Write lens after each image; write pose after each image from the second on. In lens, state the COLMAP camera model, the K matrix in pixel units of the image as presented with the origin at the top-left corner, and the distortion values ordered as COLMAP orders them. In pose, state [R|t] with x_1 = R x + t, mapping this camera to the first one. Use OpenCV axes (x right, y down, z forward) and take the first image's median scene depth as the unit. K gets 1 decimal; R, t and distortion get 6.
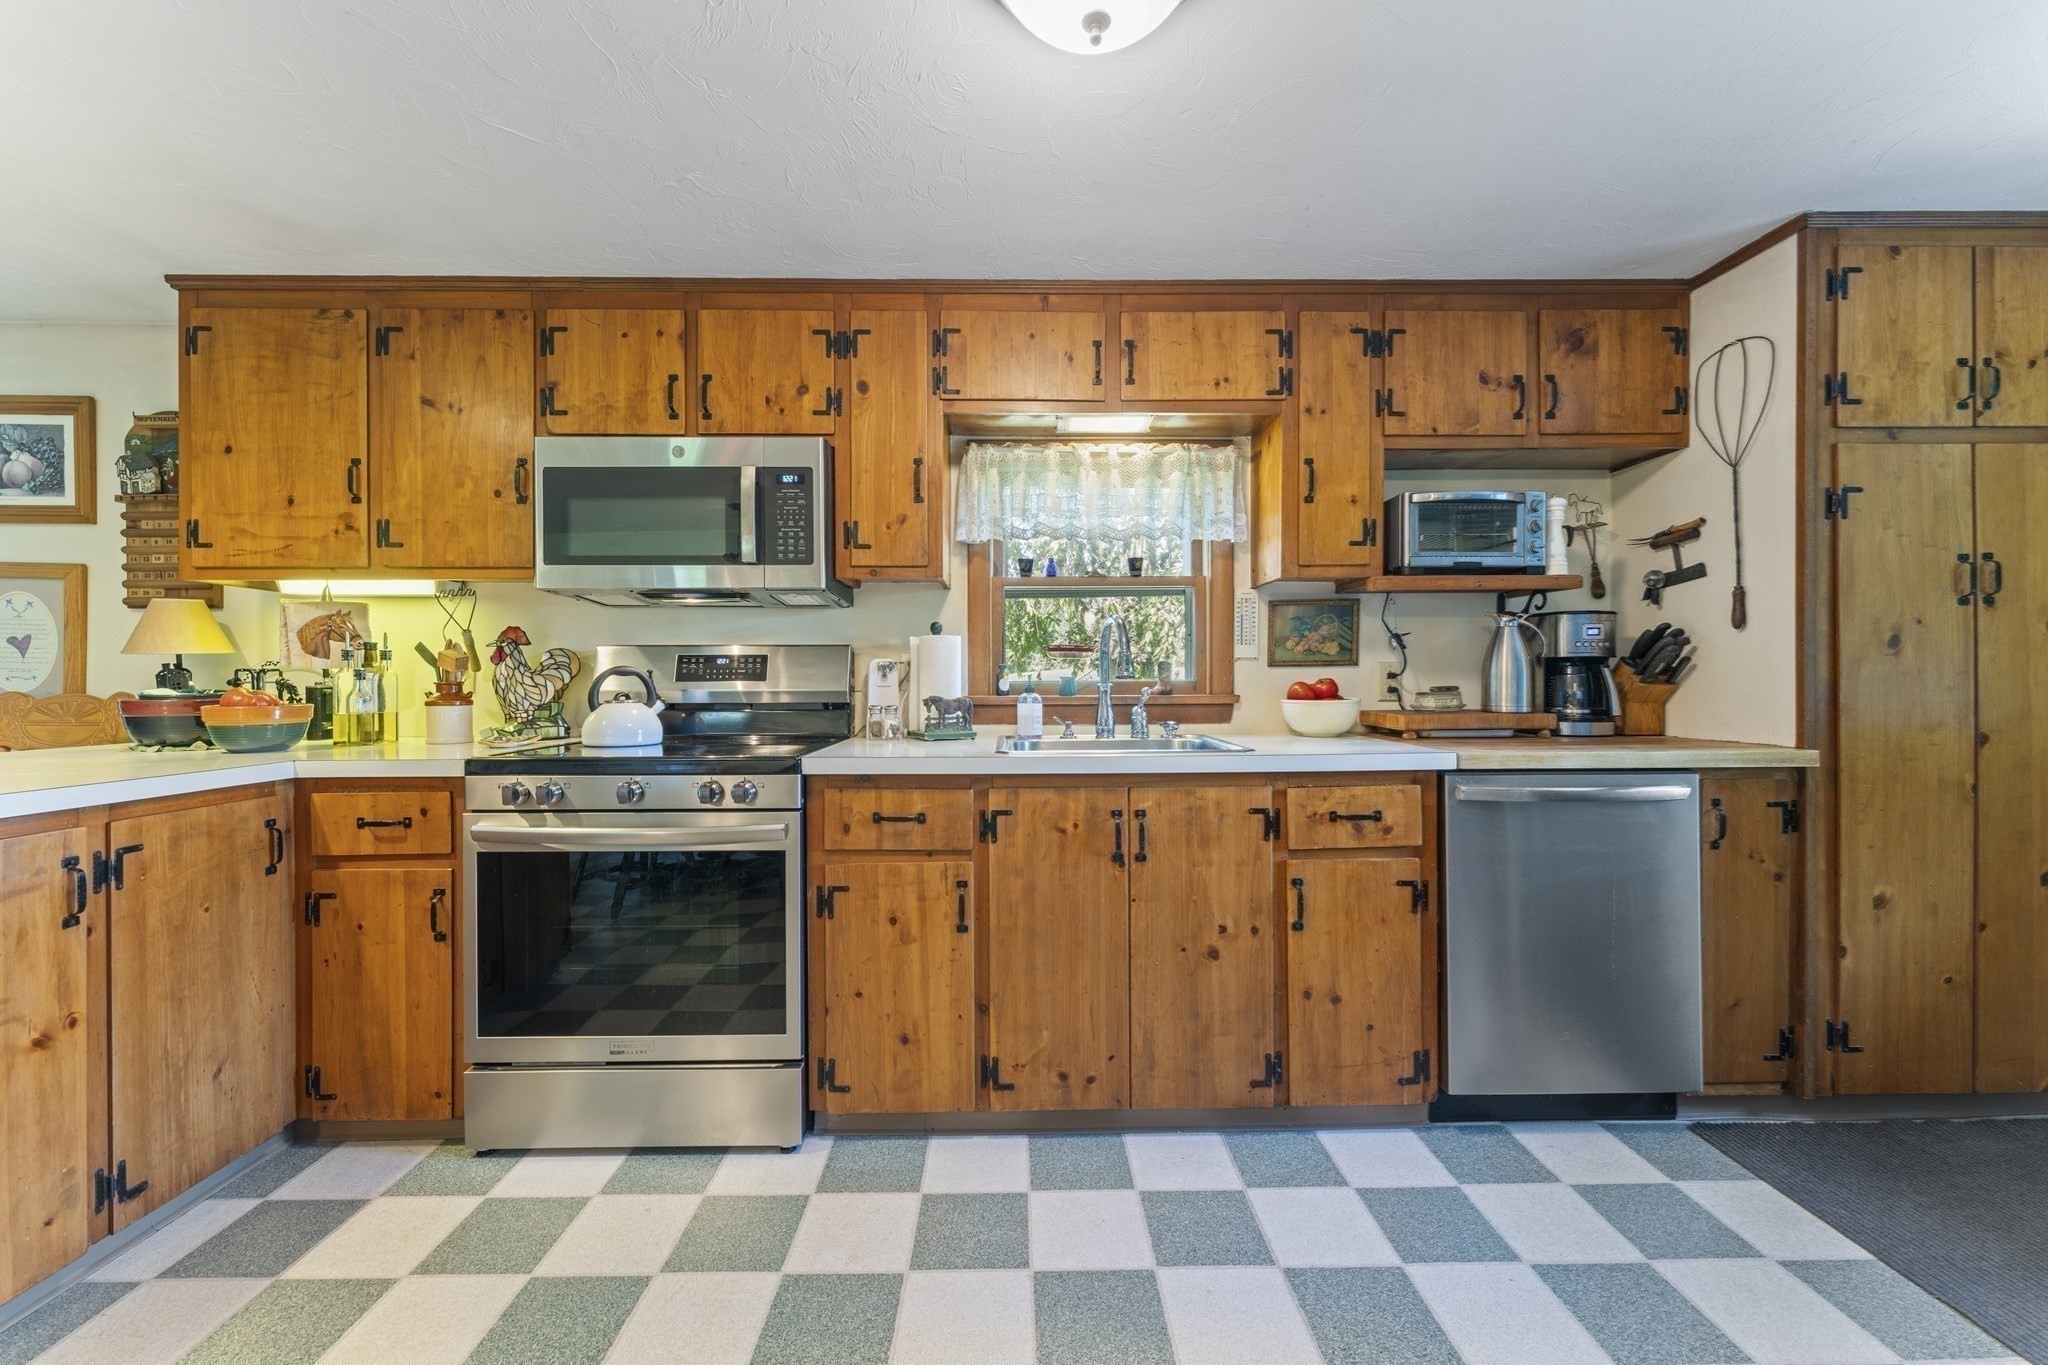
lens RADIAL K [[835.9, 0, 1012.5], [0, 835.9, 677.4], [0, 0, 1]] dist [0.001932, 0.000170]
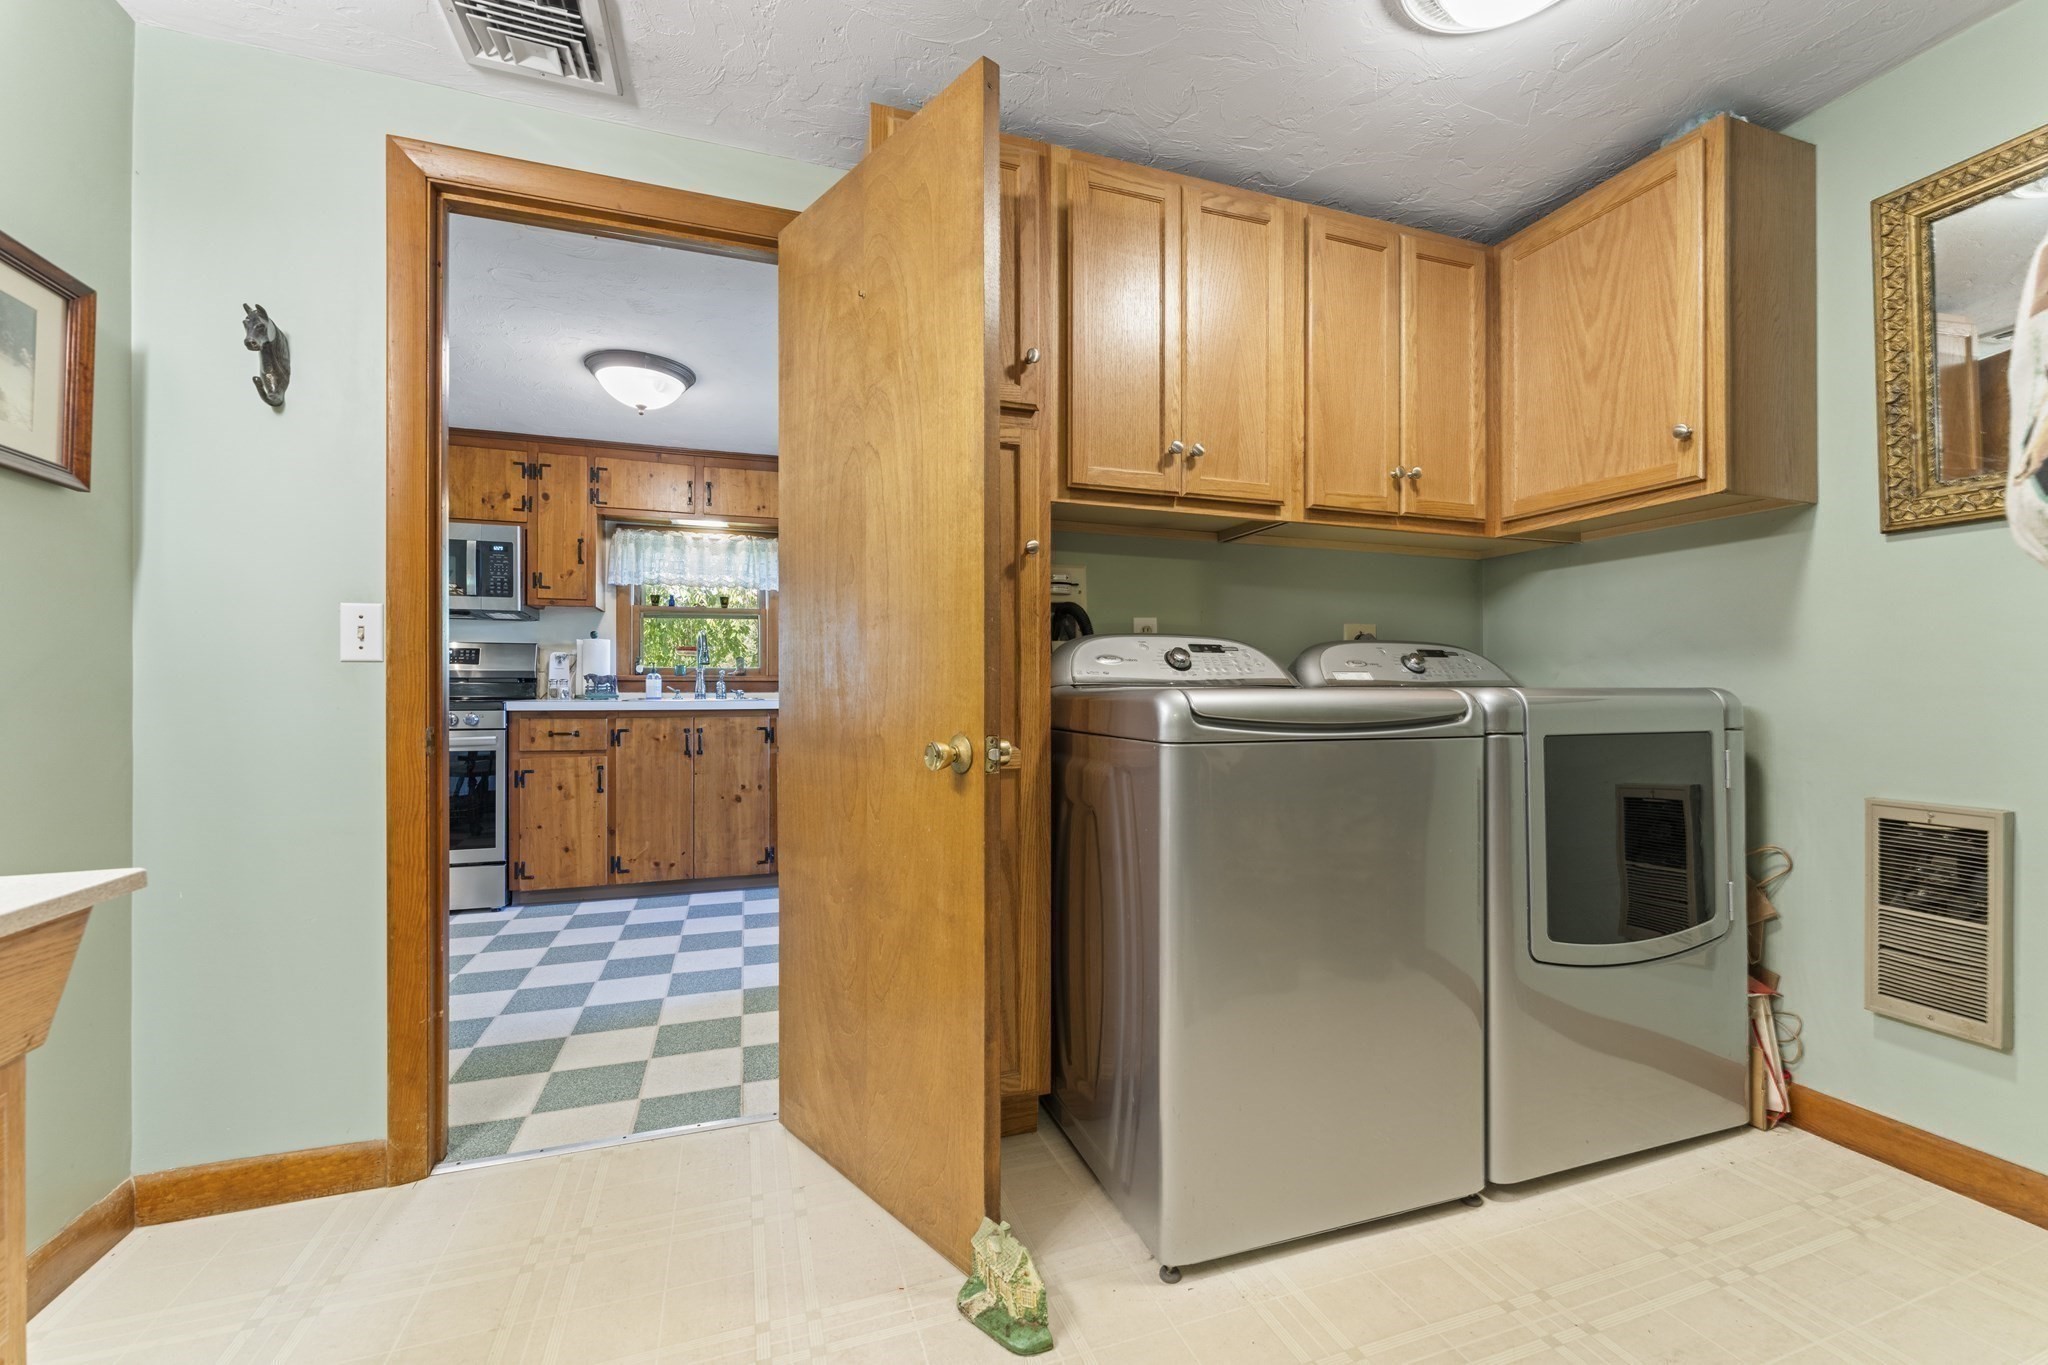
lens RADIAL K [[835.9, 0, 1024.6], [0, 835.9, 688.8], [0, 0, 1]] dist [0.001932, 0.000170]
pose [[0.947910, 0.005256, 0.318496, 0.217896], [-0.004292, 0.999984, -0.003726, 0.058851], [-0.318511, 0.002165, 0.947917, -0.989143]]
